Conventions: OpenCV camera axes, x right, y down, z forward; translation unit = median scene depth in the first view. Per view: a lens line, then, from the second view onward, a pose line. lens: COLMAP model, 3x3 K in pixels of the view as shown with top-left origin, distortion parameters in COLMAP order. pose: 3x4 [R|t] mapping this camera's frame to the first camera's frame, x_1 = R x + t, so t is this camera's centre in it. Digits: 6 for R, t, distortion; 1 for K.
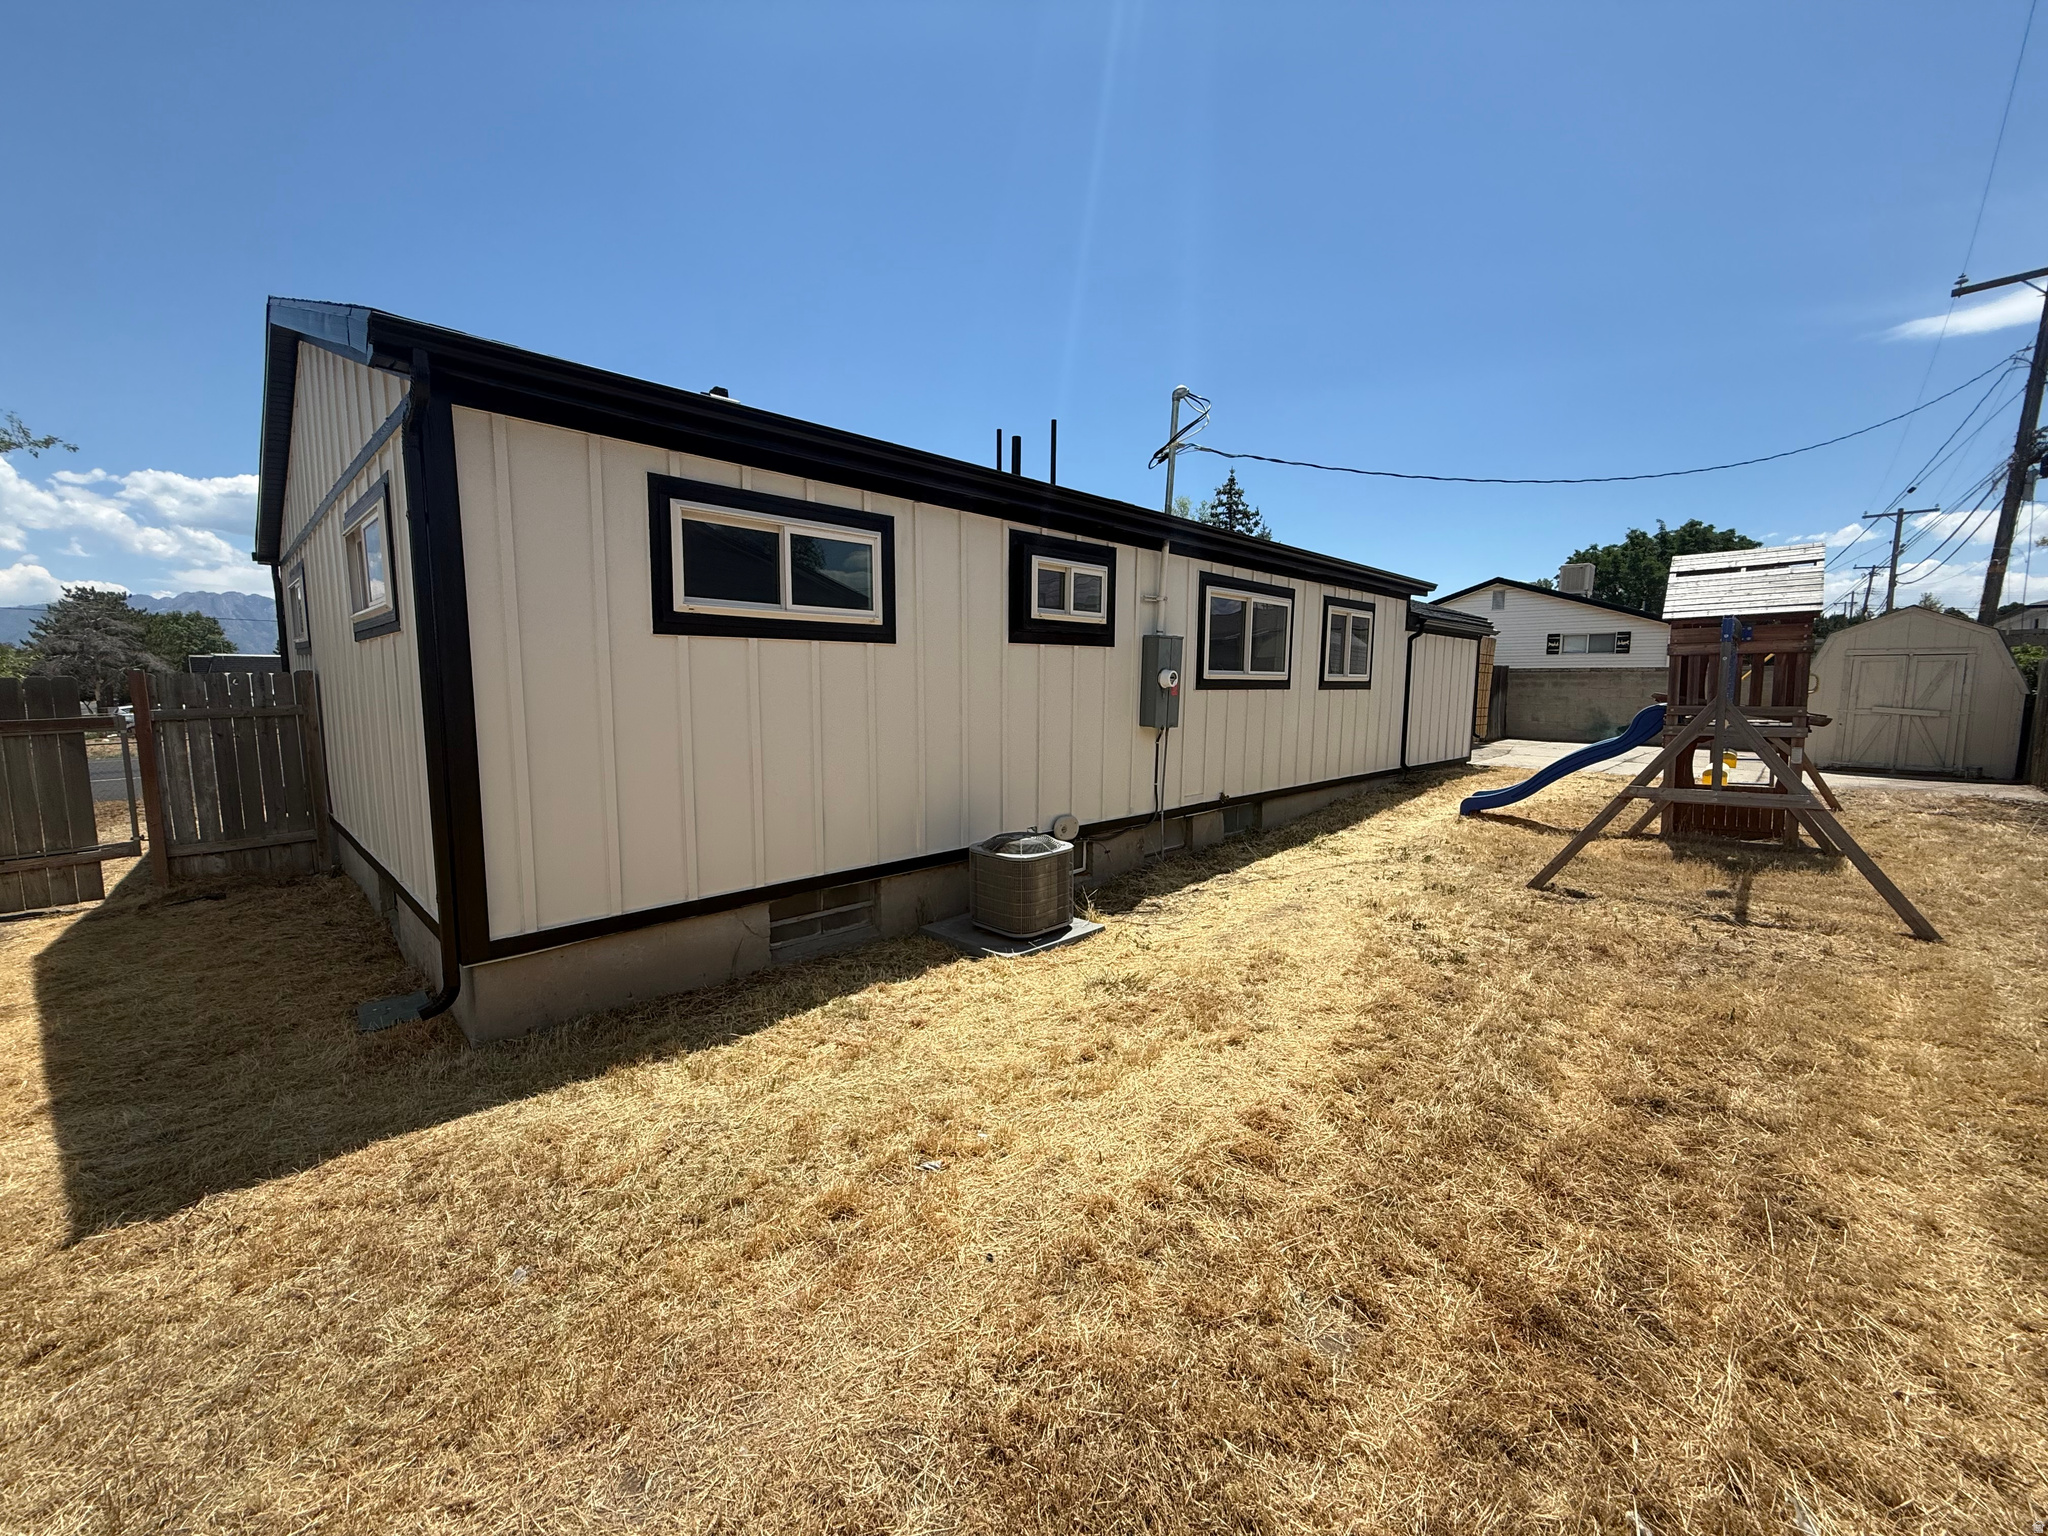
lens RADIAL K [[811.0, 0, 1015.1], [0, 811.0, 768.1], [0, 0, 1]] dist [0.000290, 0.000014]
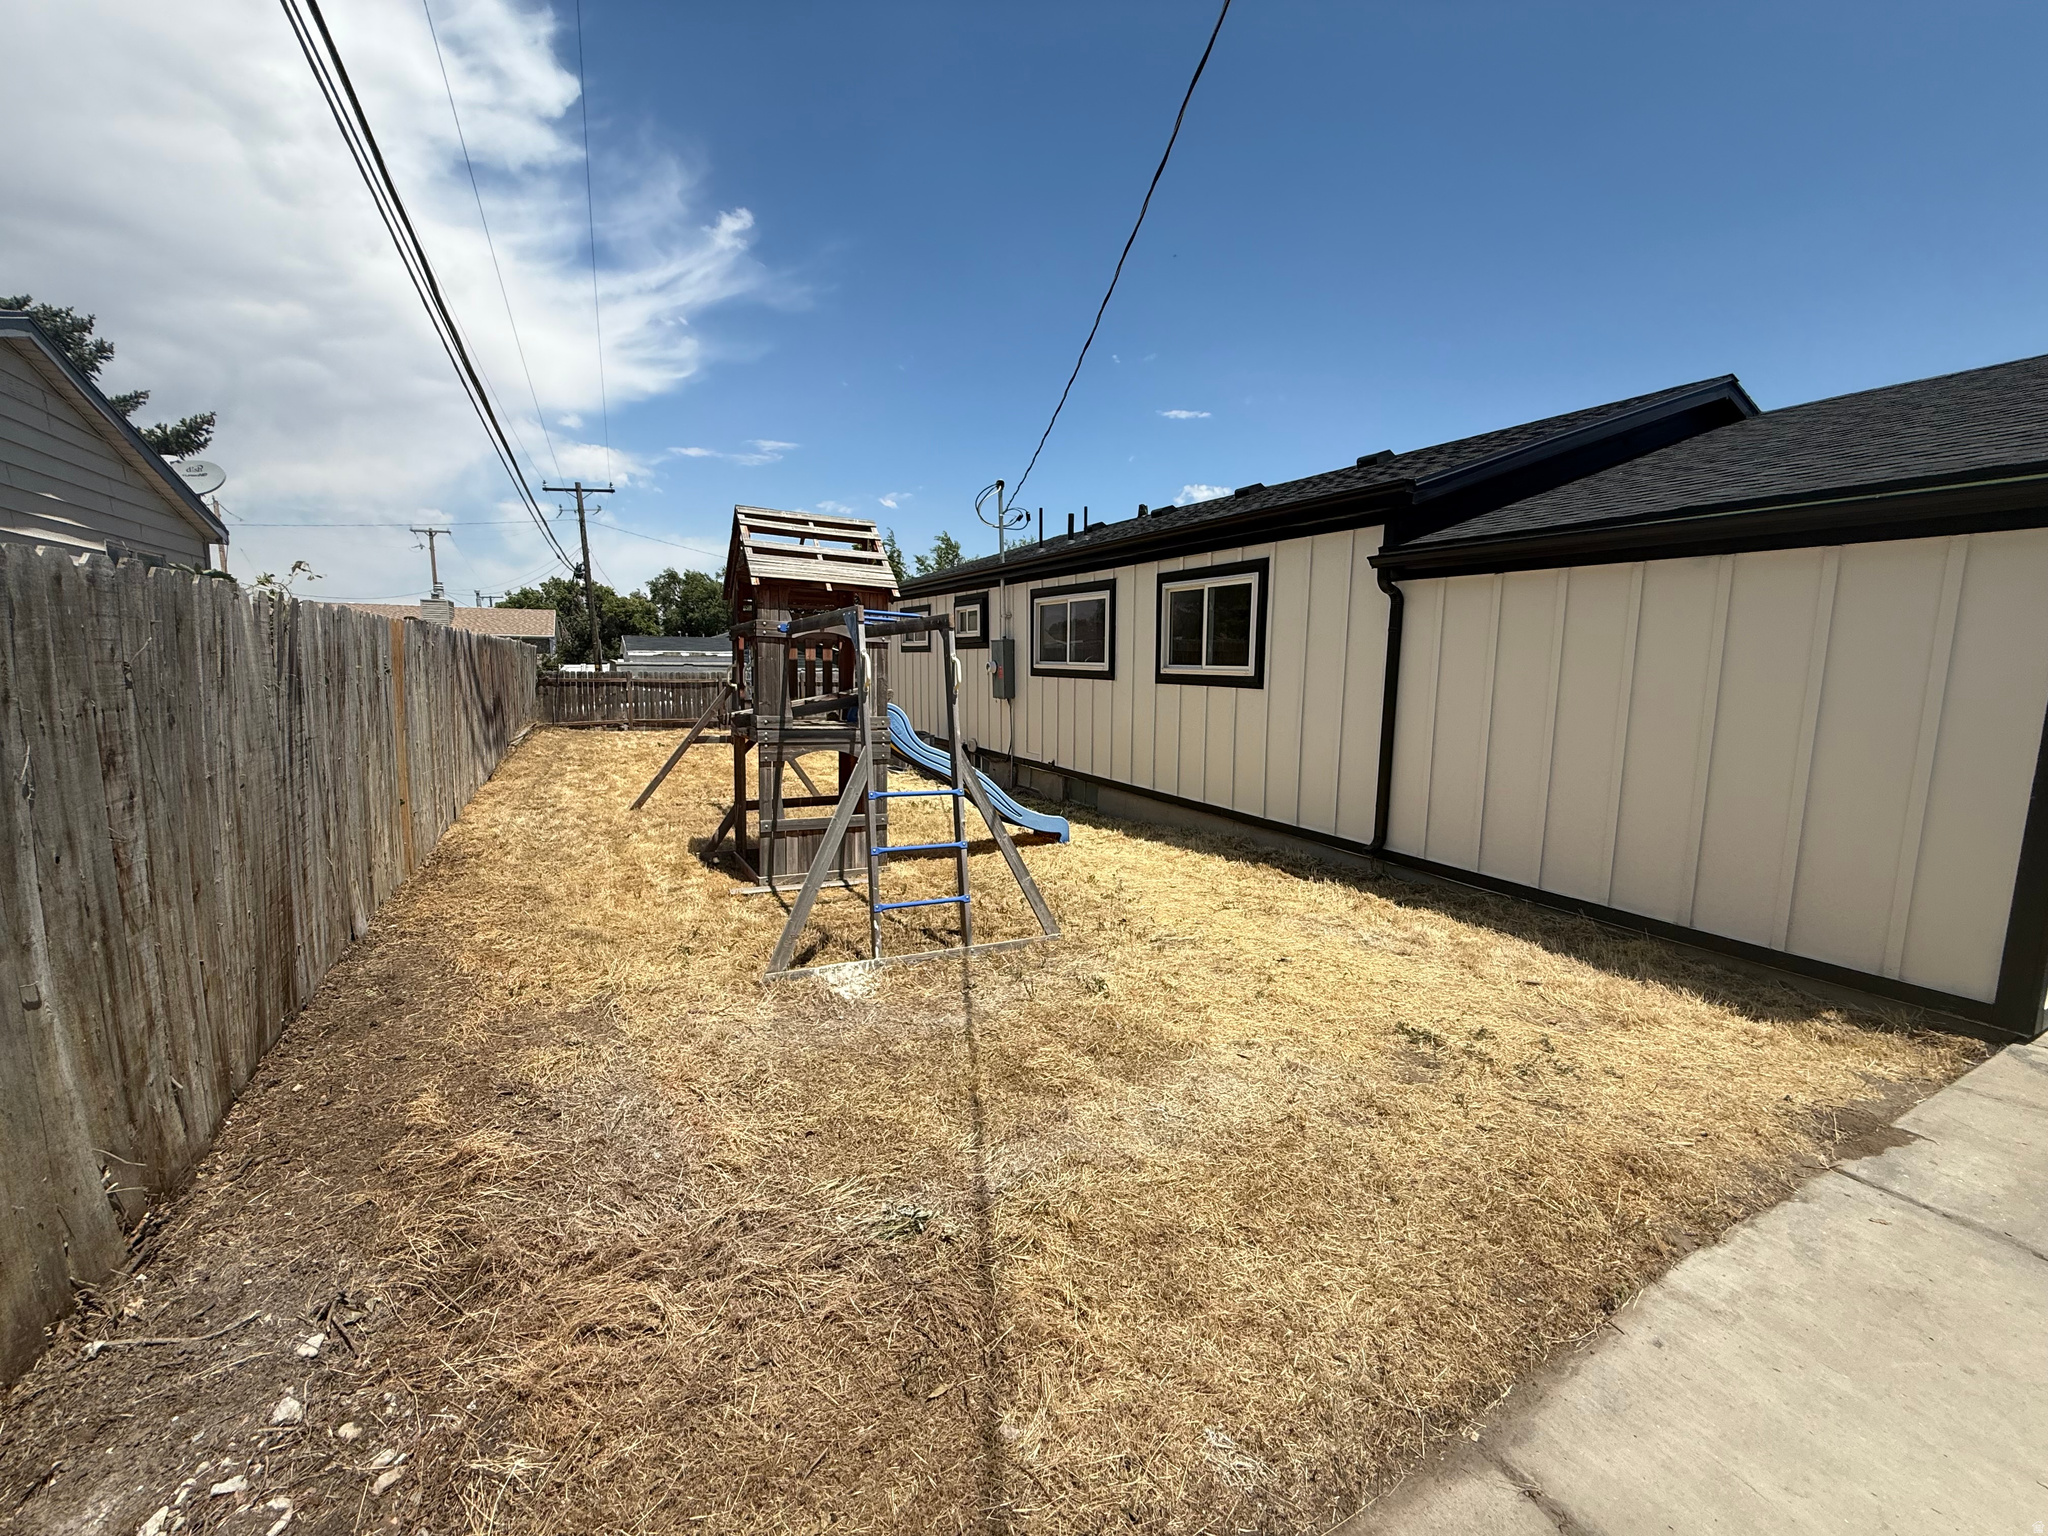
lens RADIAL K [[811.0, 0, 1015.1], [0, 811.0, 768.1], [0, 0, 1]] dist [0.000290, 0.000014]
pose [[-0.289744, 0.070768, -0.954484, 1.214062], [-0.172169, 0.977141, 0.124712, -0.085110], [0.941491, 0.200467, -0.270937, 1.075368]]
